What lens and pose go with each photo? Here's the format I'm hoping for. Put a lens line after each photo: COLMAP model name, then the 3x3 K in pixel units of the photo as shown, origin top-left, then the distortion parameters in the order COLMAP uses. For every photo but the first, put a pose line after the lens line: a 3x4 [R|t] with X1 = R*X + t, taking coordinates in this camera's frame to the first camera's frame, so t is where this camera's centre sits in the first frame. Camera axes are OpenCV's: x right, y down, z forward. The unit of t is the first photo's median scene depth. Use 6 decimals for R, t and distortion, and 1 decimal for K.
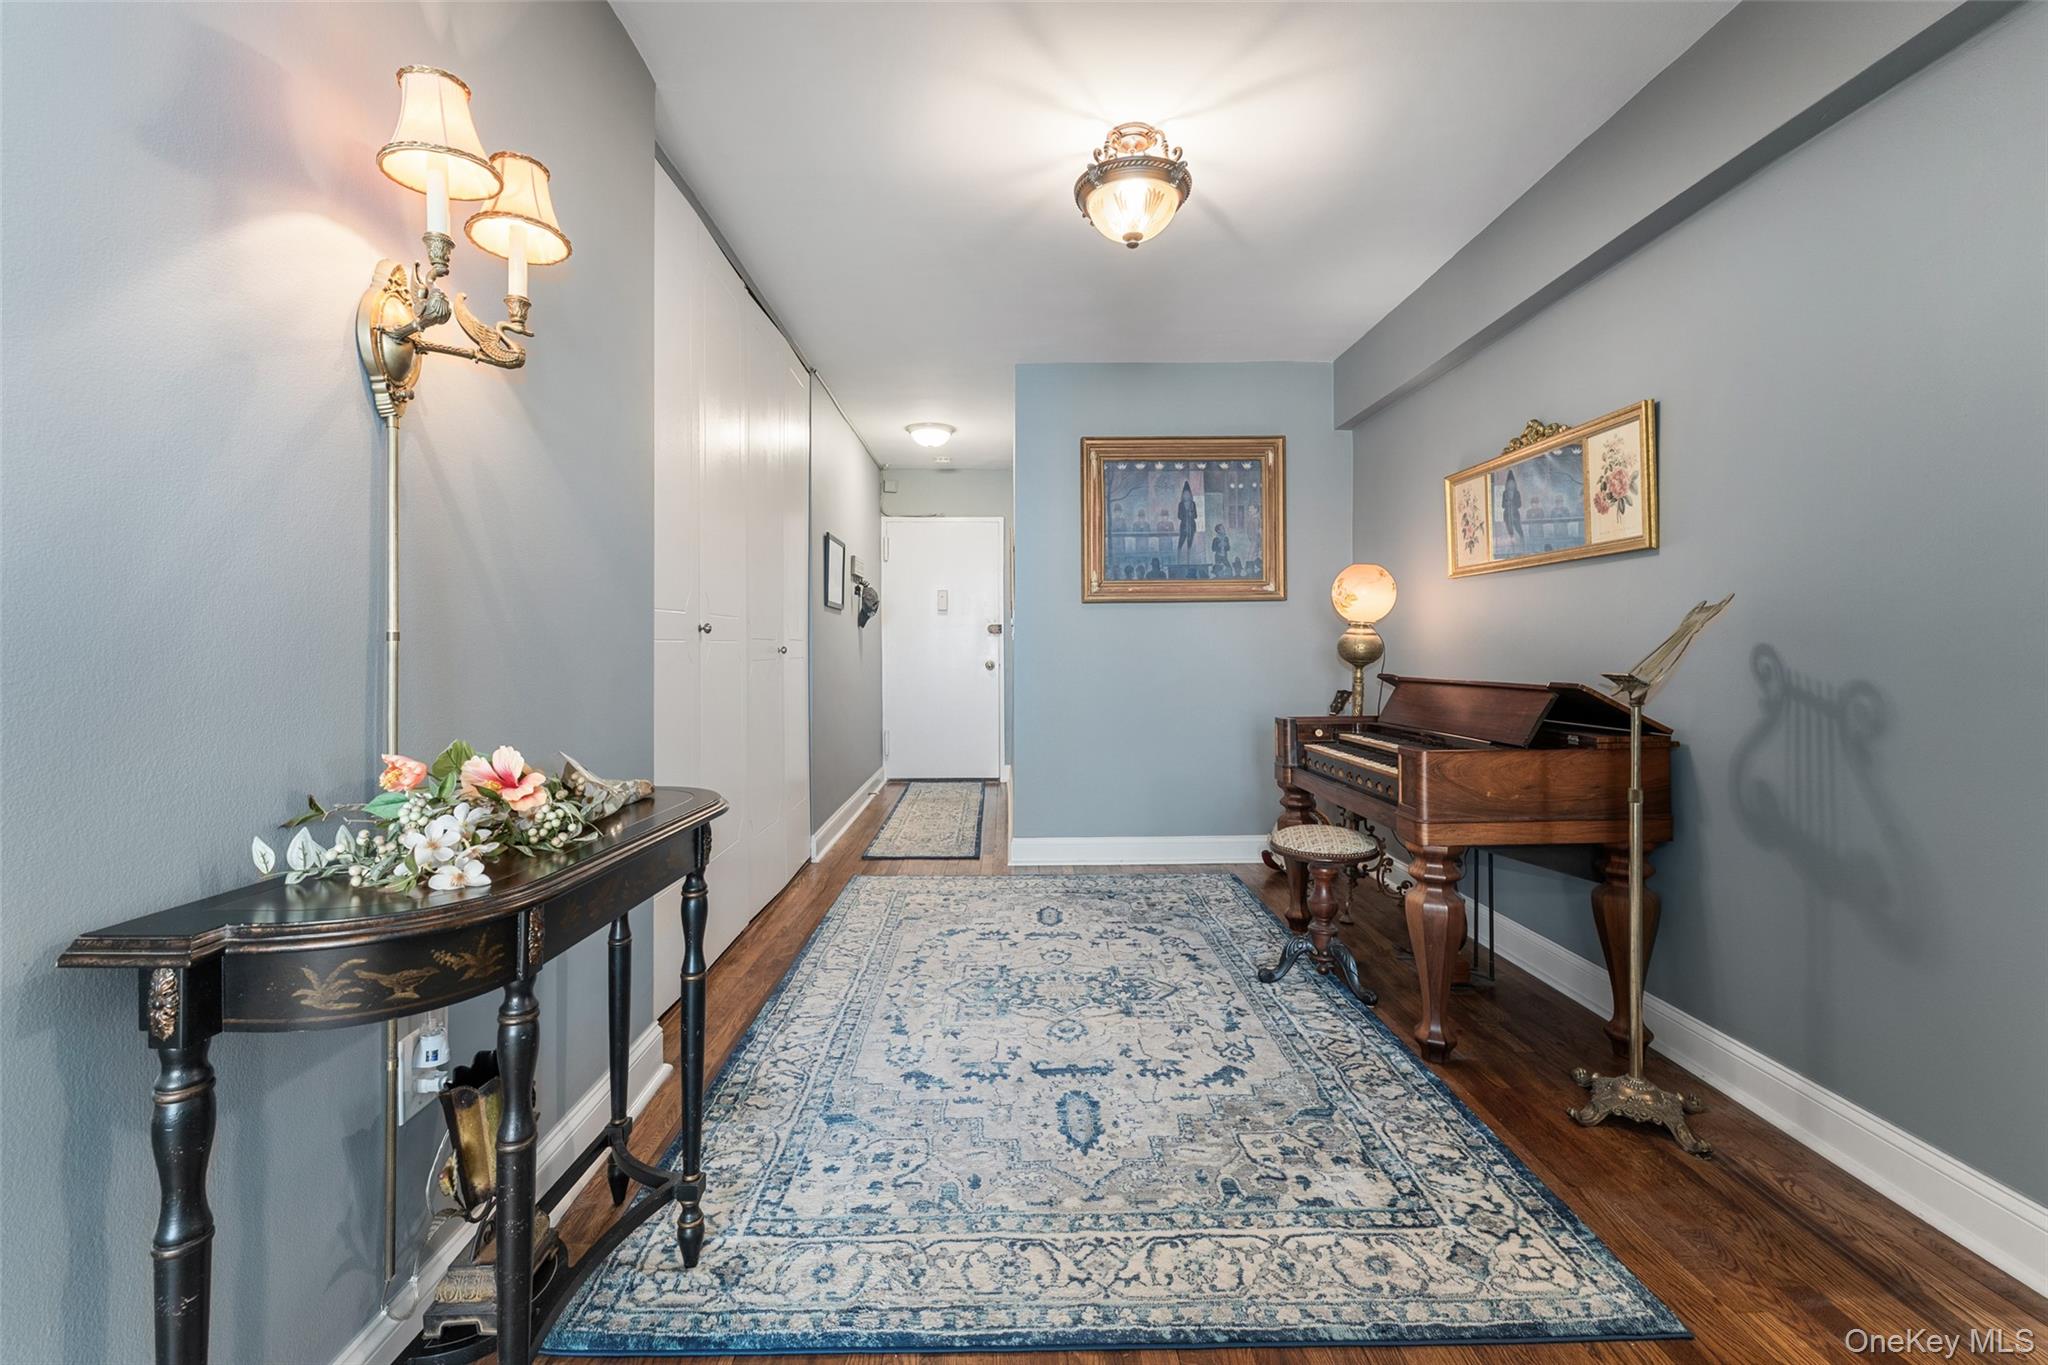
lens RADIAL K [[868.8, 0, 1026.3], [0, 868.8, 649.6], [0, 0, 1]] dist [-0.000568, -0.000076]
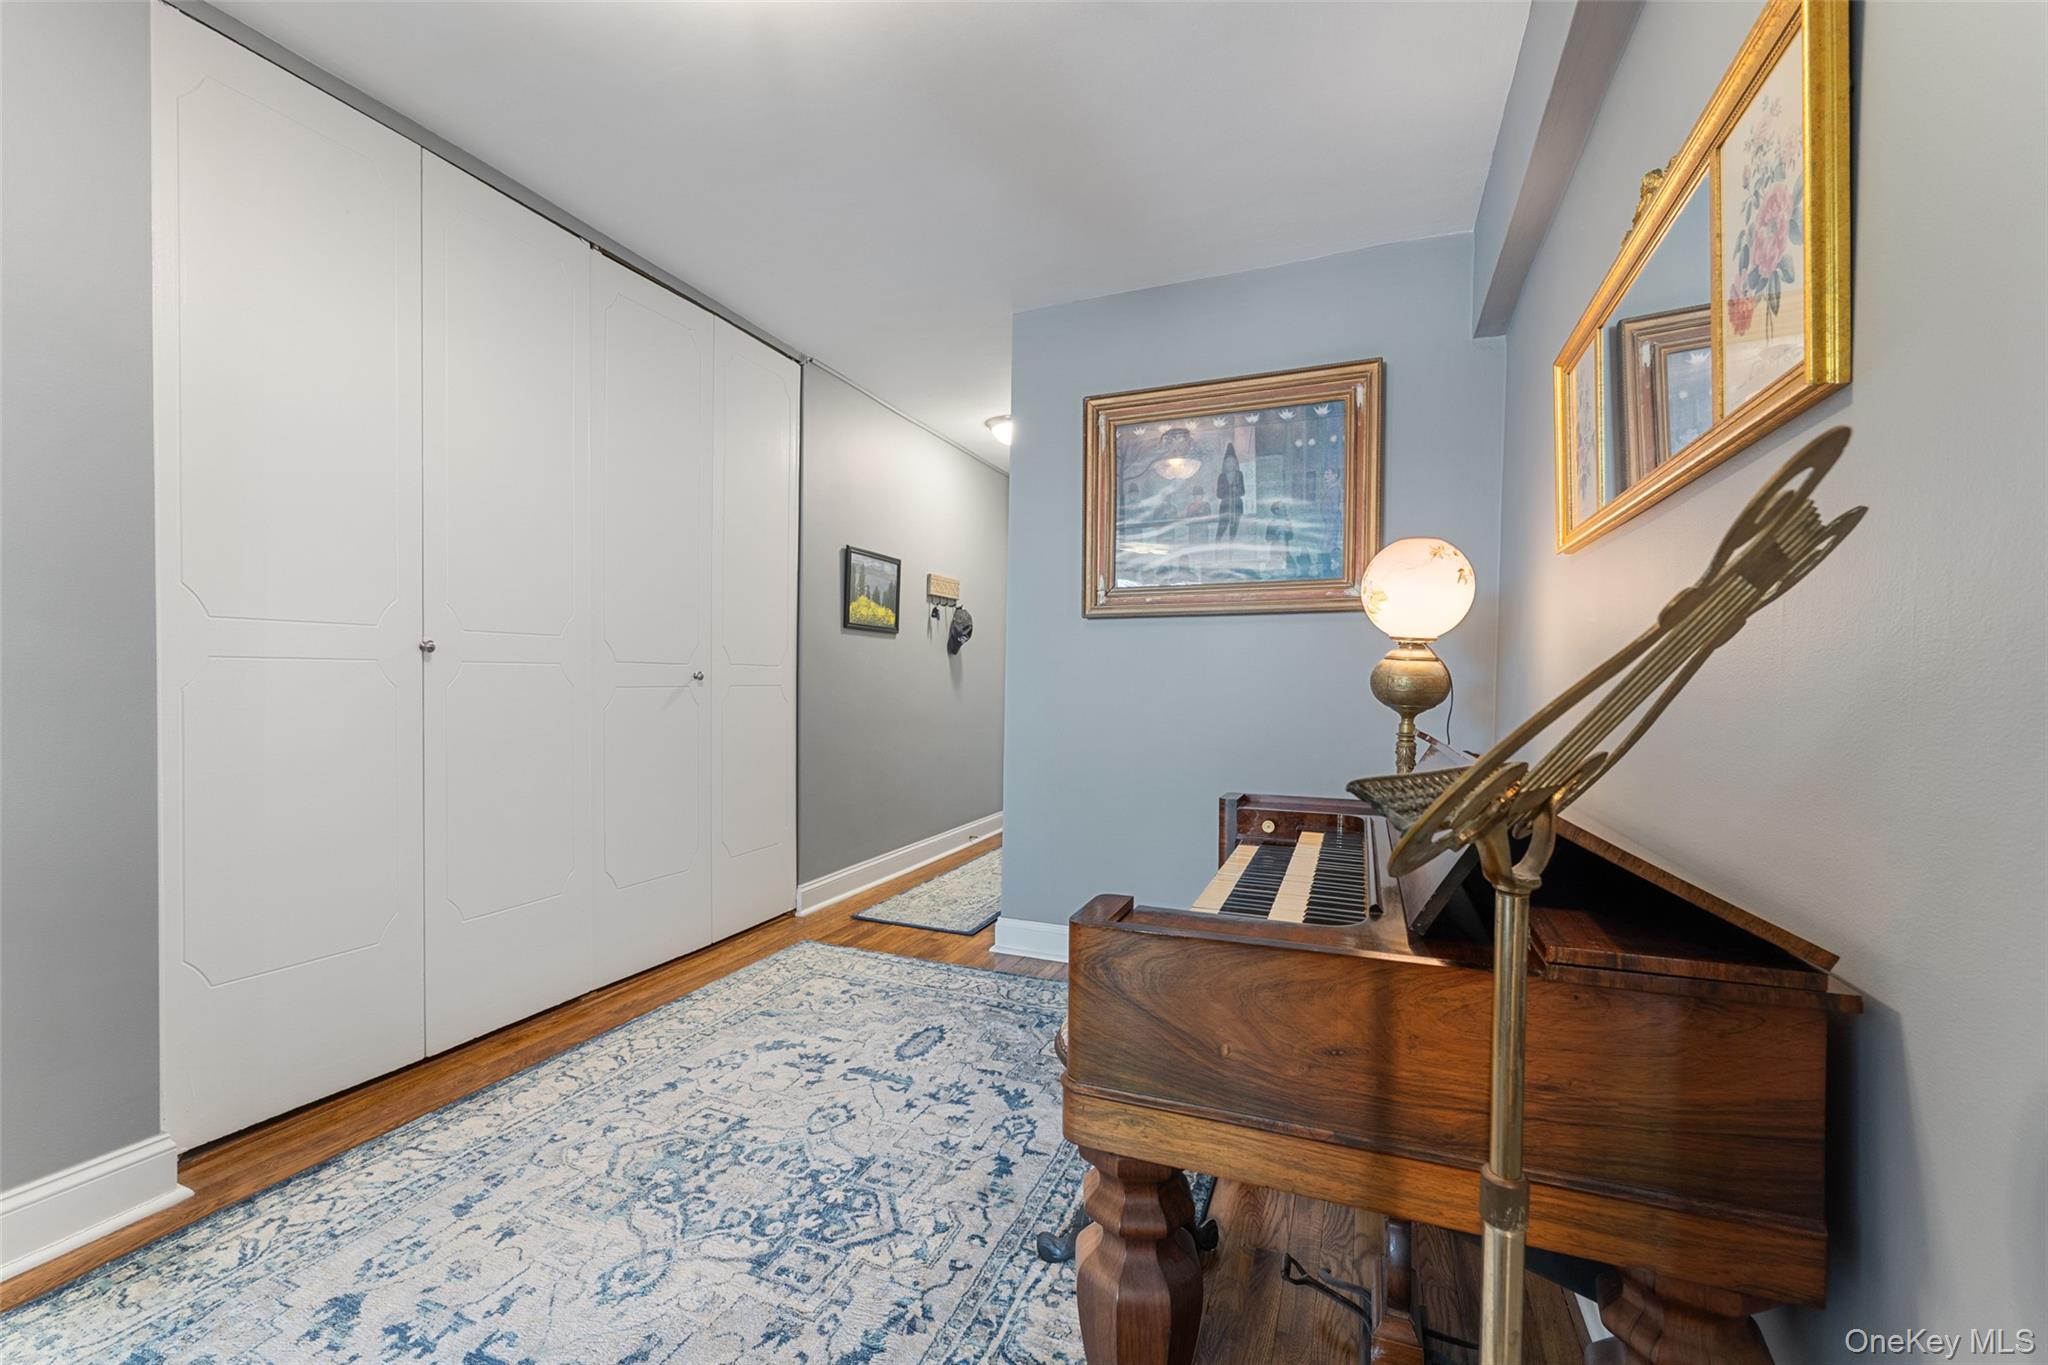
lens RADIAL K [[834.4, 0, 1019.2], [0, 834.4, 694.0], [0, 0, 1]] dist [-0.001572, -0.000234]
pose [[0.917264, 0.018816, -0.397835, 0.370112], [-0.012684, 0.999757, 0.018038, -0.001101], [0.398078, -0.011500, 0.917279, 0.383201]]
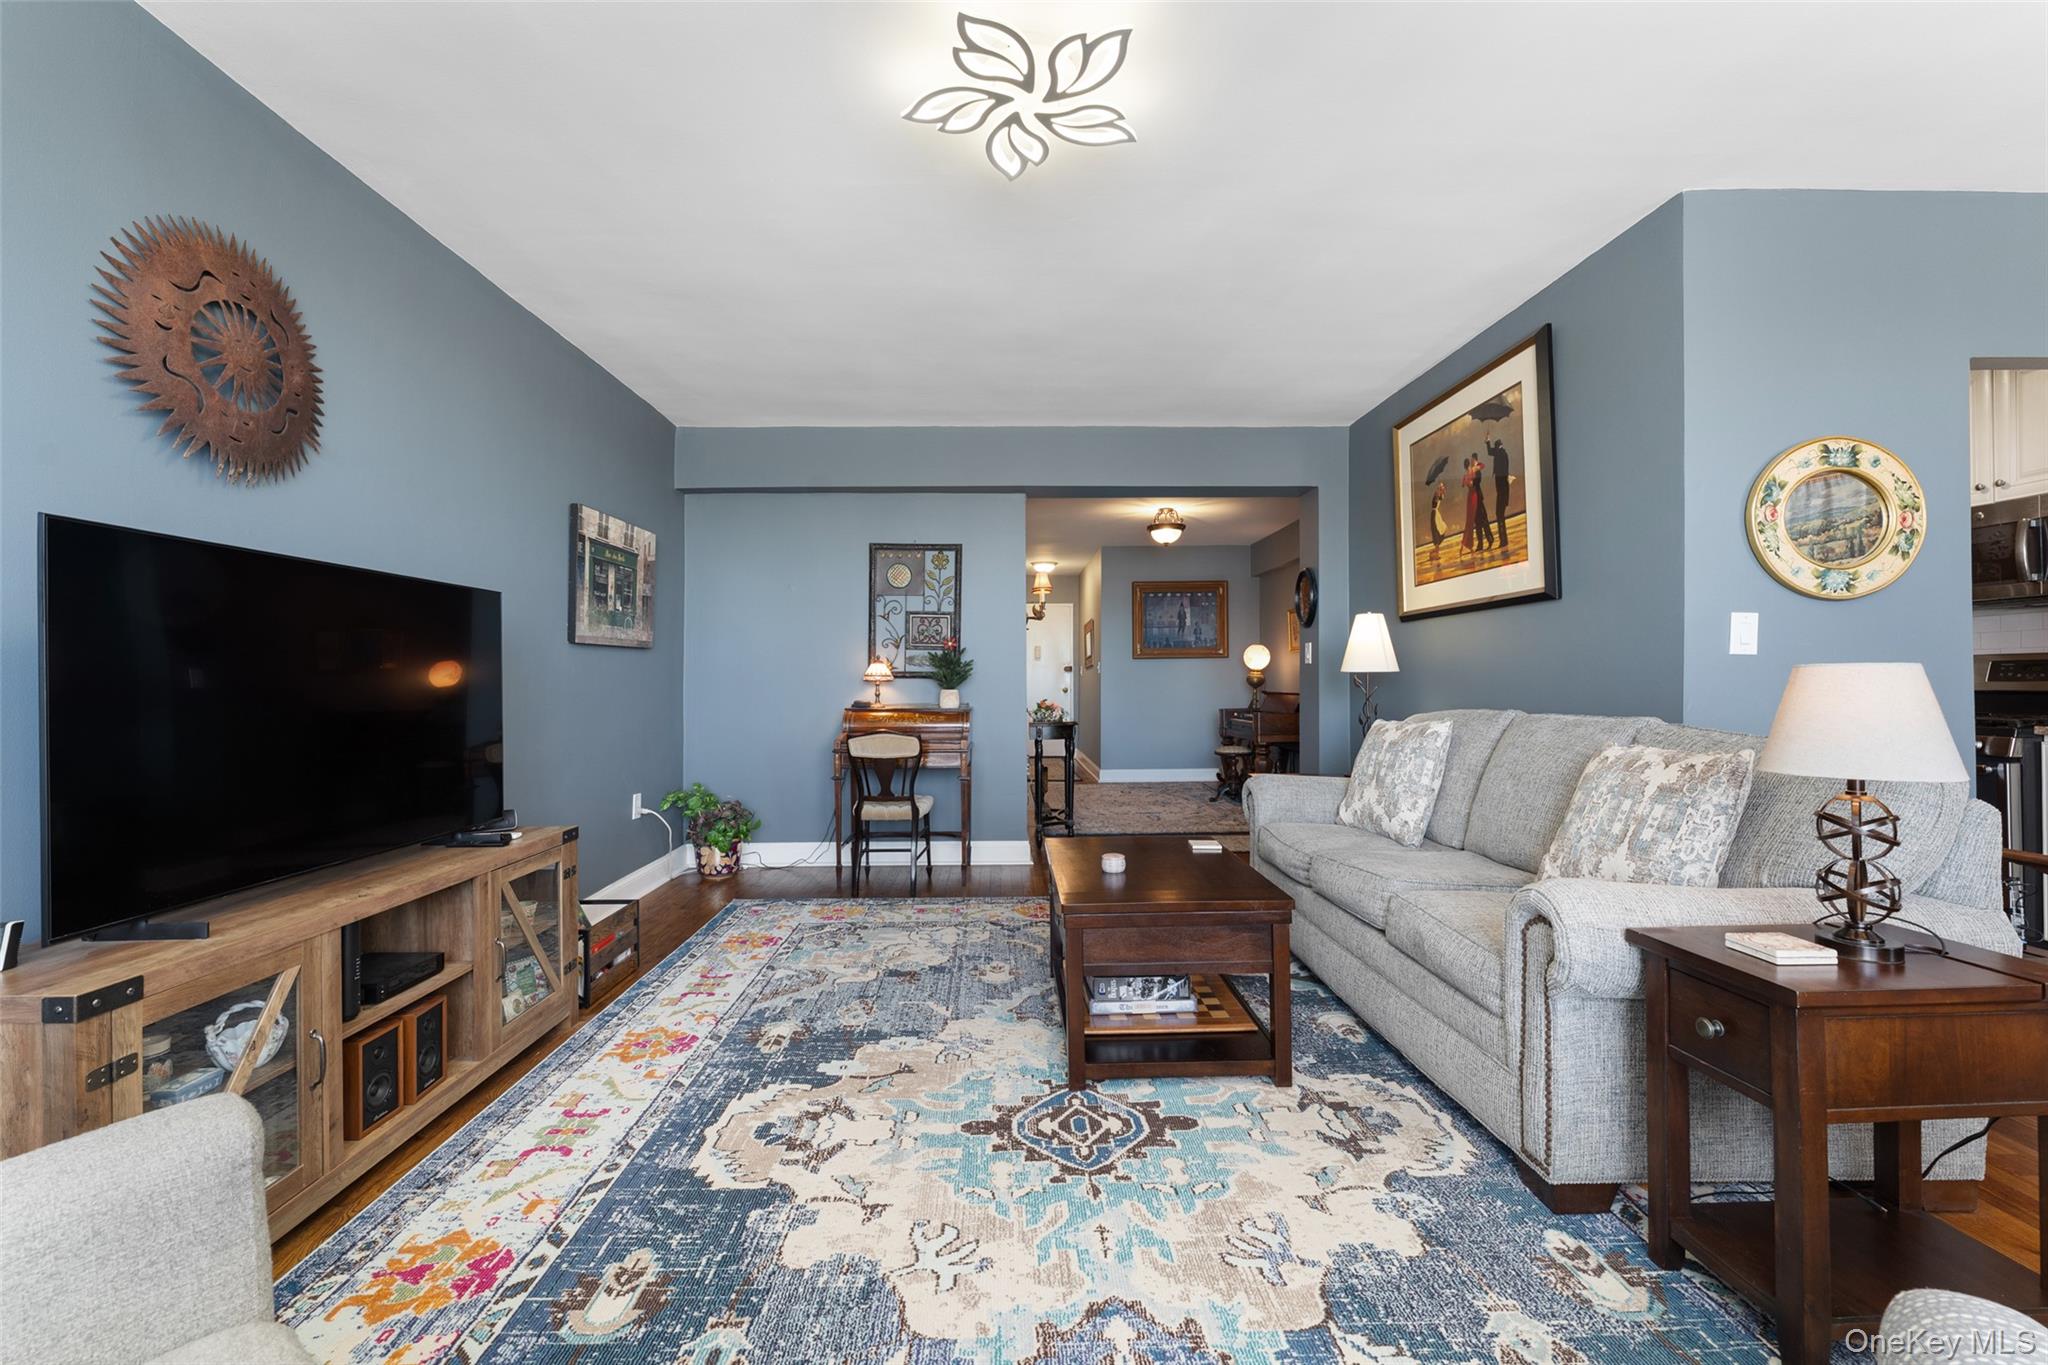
lens RADIAL K [[848.3, 0, 1017.0], [0, 848.3, 680.0], [0, 0, 1]] dist [-0.002731, -0.000034]
pose [[0.999986, -0.004441, 0.002998, -0.280351], [0.004440, 0.999990, 0.000381, -0.005209], [-0.003000, -0.000367, 0.999995, -1.336324]]
